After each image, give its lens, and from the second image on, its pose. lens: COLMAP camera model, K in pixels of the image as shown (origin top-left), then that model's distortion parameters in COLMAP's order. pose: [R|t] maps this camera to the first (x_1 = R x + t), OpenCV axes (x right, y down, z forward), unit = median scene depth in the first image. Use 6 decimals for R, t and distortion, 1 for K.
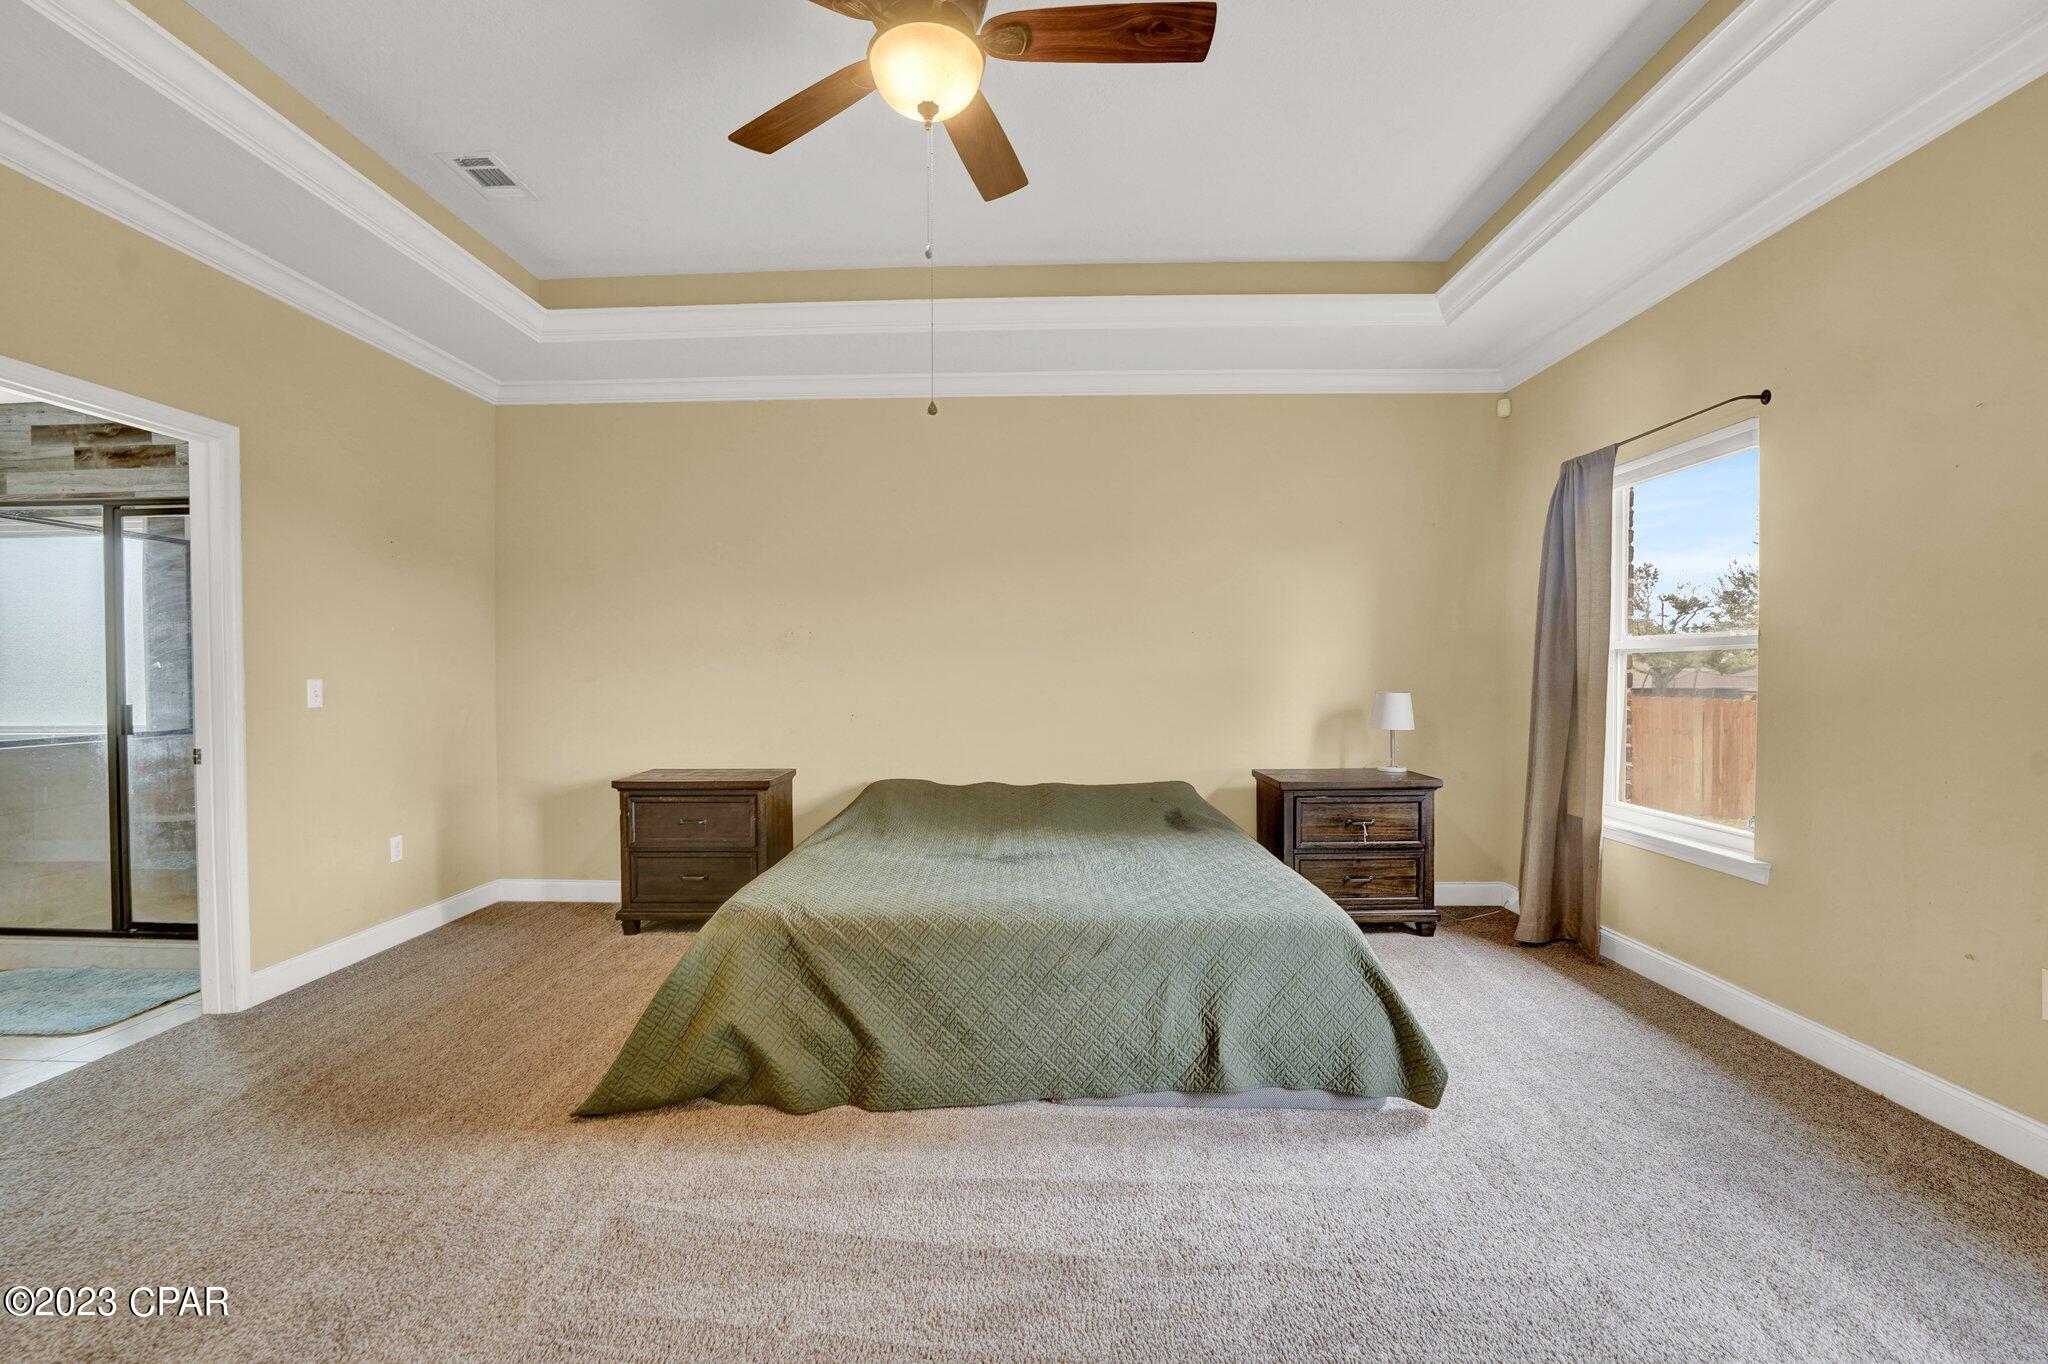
lens RADIAL K [[823.2, 0, 1017.7], [0, 823.2, 682.0], [0, 0, 1]] dist [-0.020562, 0.000728]
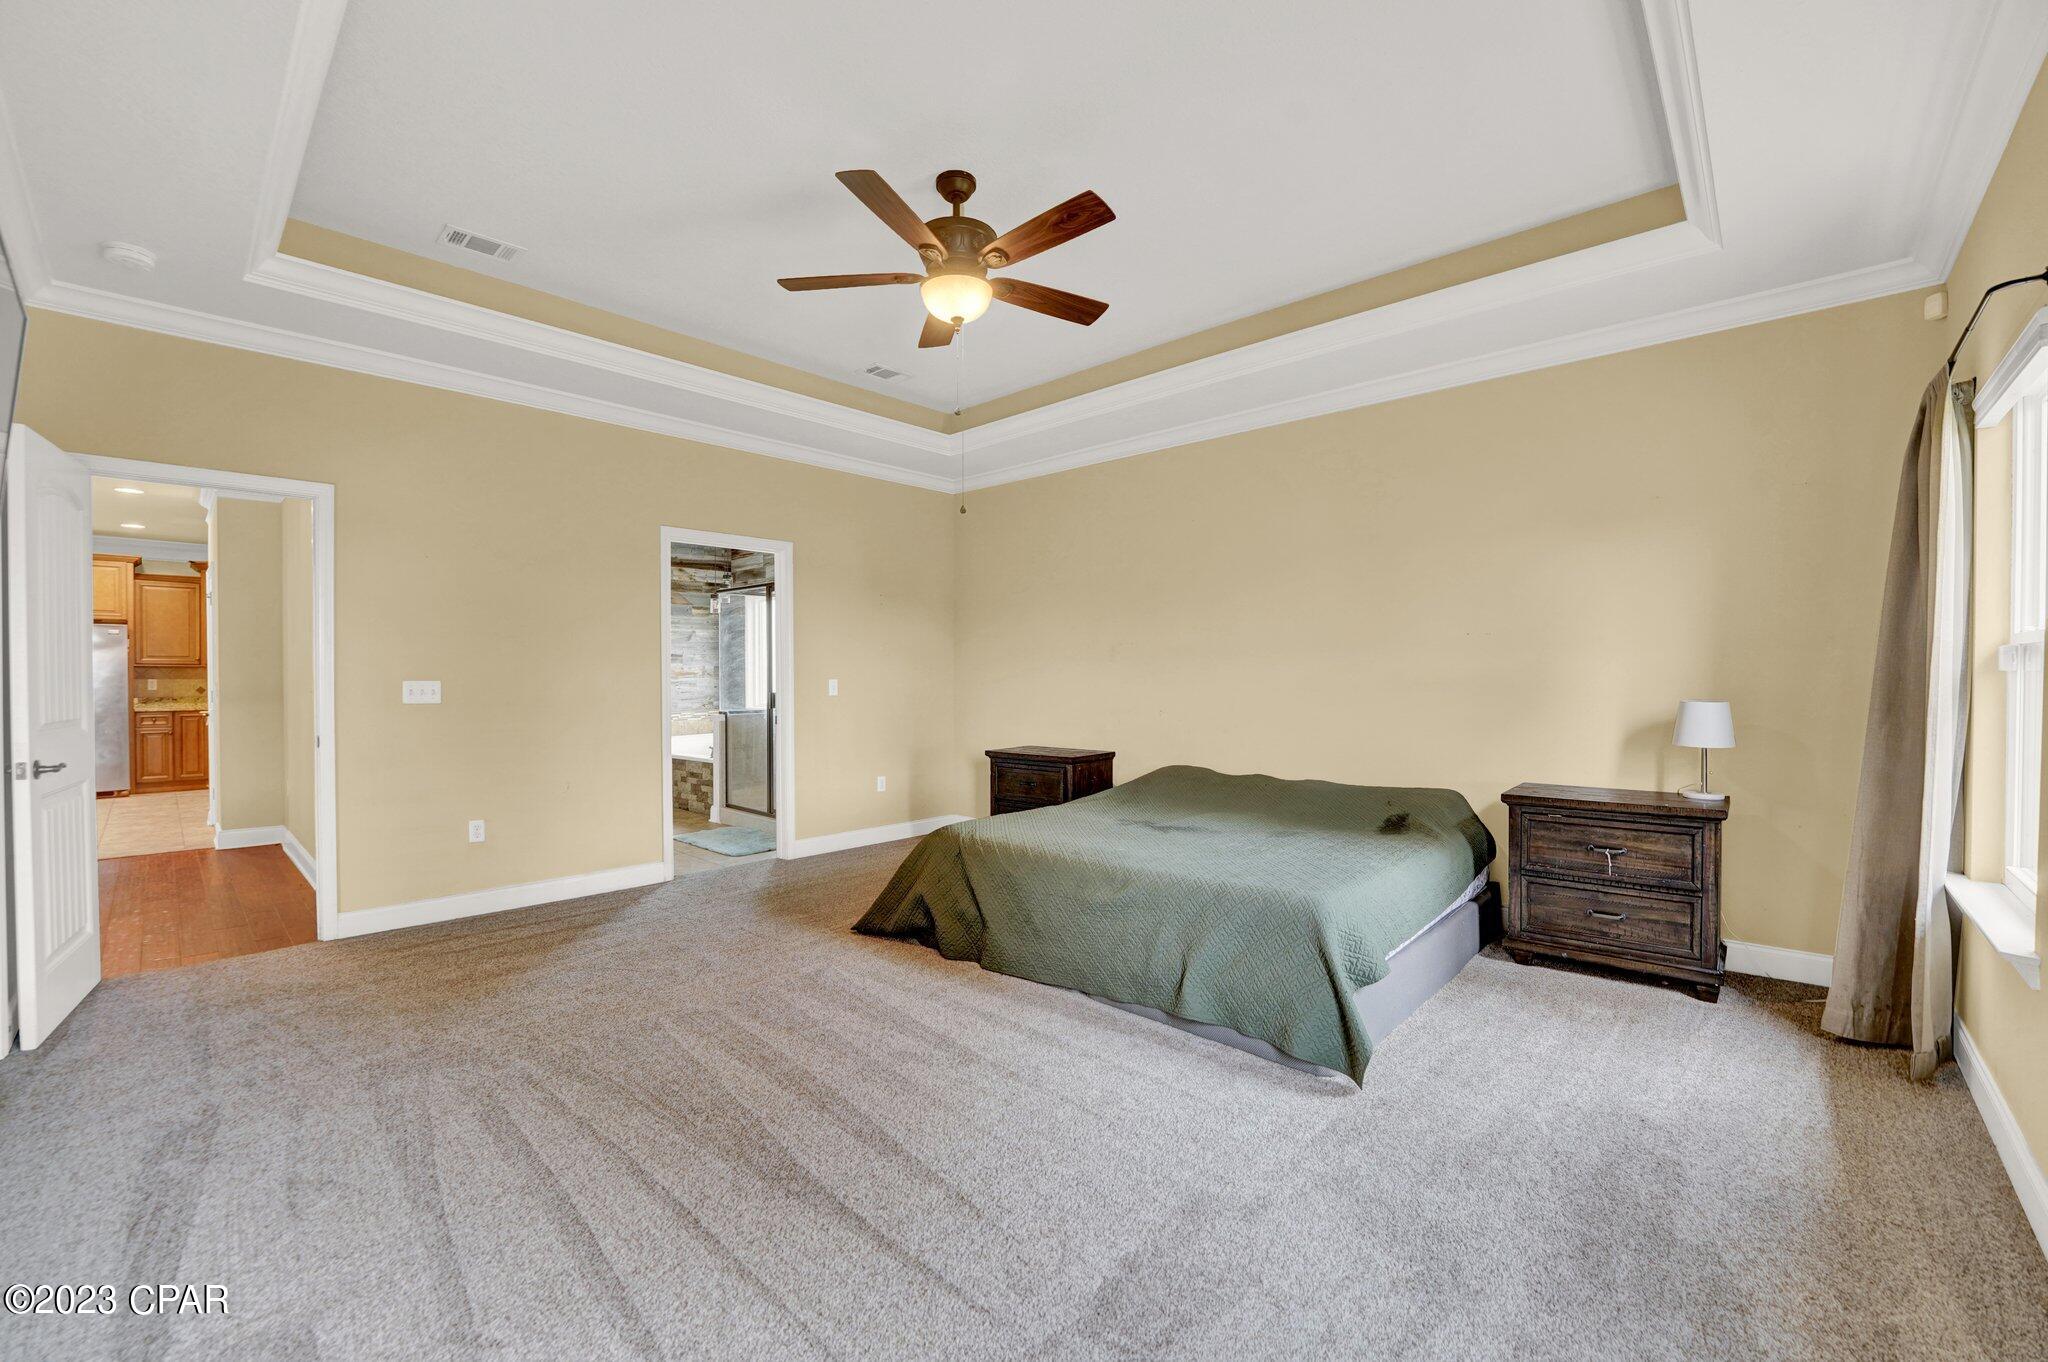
lens RADIAL K [[823.5, 0, 1024.3], [0, 823.5, 682.7], [0, 0, 1]] dist [-0.016739, -0.000096]
pose [[0.757211, 0.007400, -0.653128, 0.651133], [-0.007509, 0.999968, 0.002625, -0.004278], [0.653127, 0.002917, 0.757243, -0.072788]]
